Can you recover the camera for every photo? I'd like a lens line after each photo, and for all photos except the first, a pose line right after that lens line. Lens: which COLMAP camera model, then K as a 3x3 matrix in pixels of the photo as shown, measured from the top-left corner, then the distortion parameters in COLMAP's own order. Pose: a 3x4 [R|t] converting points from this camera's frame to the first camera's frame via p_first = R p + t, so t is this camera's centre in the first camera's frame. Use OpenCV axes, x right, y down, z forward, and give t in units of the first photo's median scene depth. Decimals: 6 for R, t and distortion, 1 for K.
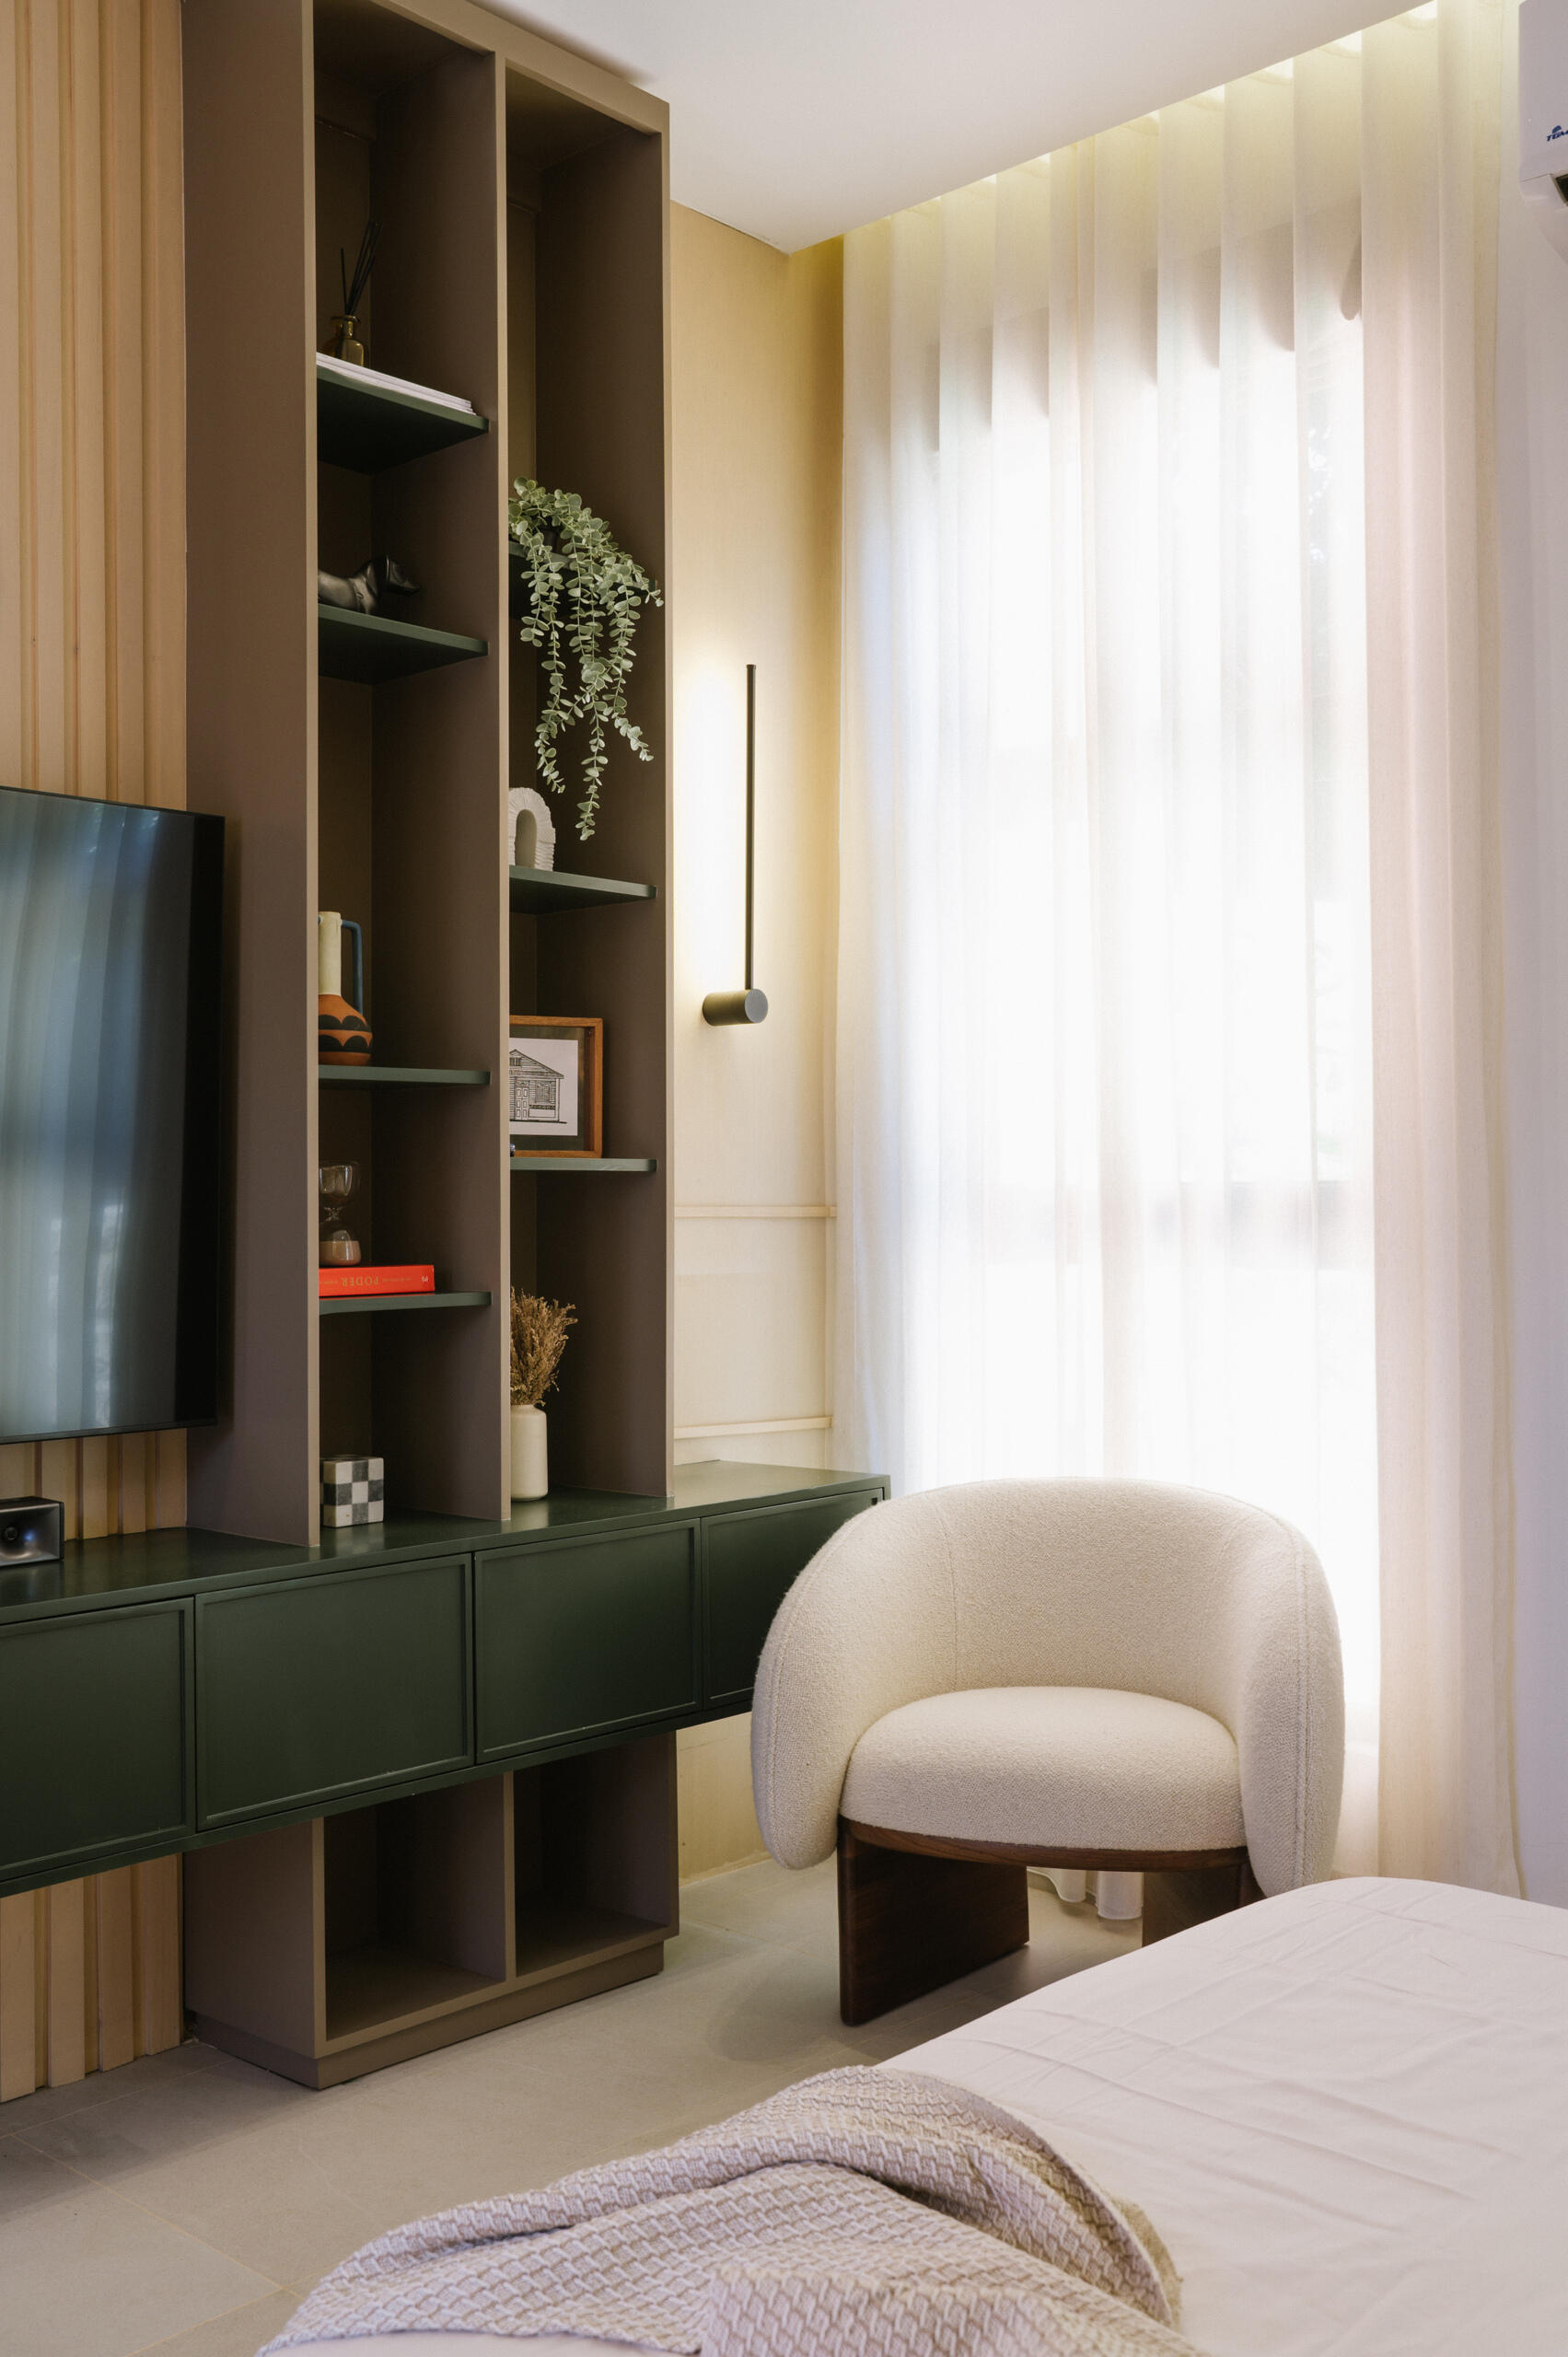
lens RADIAL K [[2254.6, 0, 786.7], [0, 2254.6, 1224.7], [0, 0, 1]] dist [-0.081809, 0.142703]
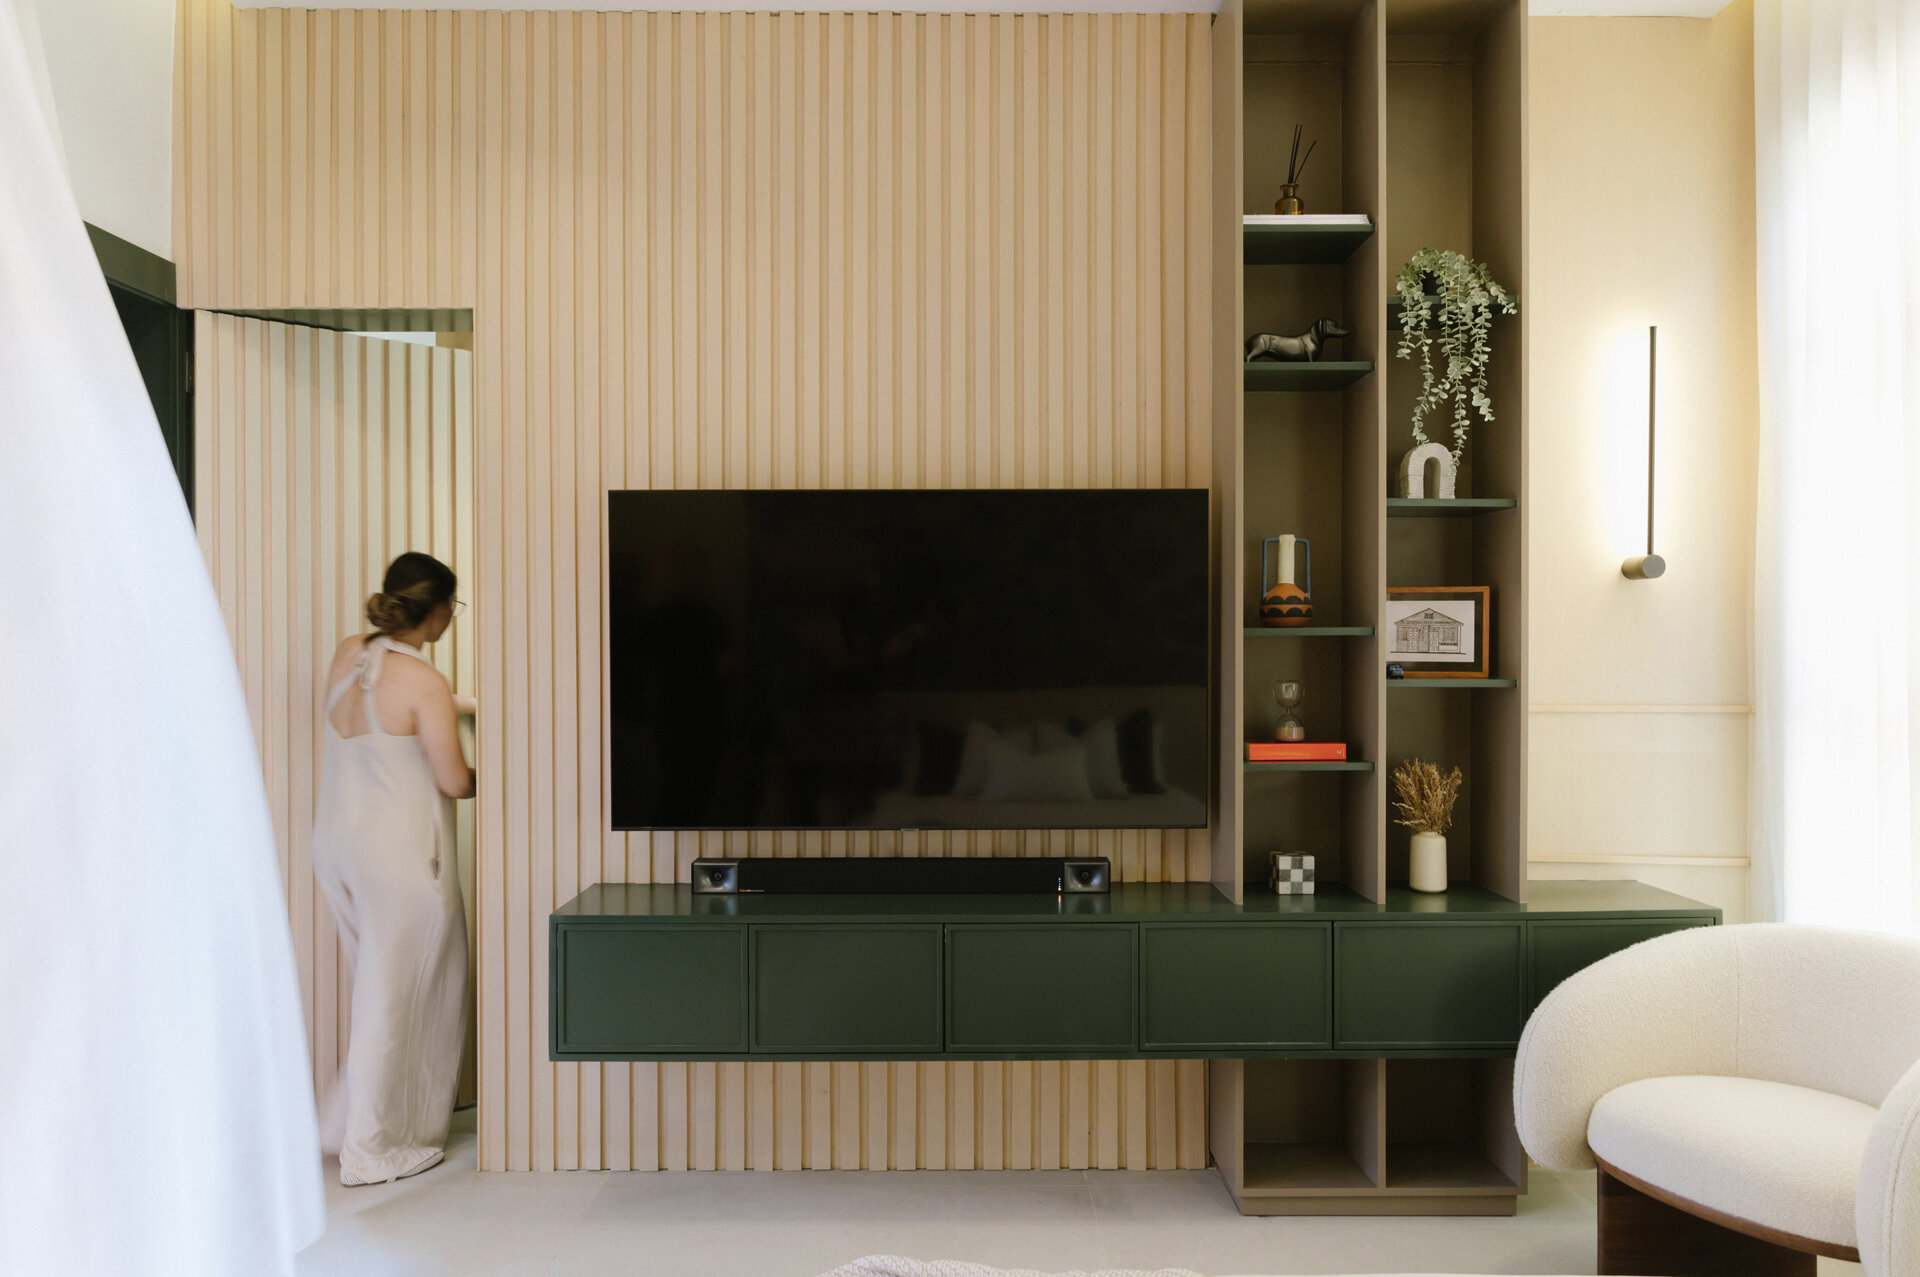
lens RADIAL K [[1370.3, 0, 961.6], [0, 1370.3, 649.9], [0, 0, 1]] dist [-0.039472, 0.022350]
pose [[0.667555, 0.013281, -0.744442, 0.388604], [-0.009755, 0.999911, 0.009091, -0.055620], [0.744497, 0.001193, 0.667625, 0.114864]]
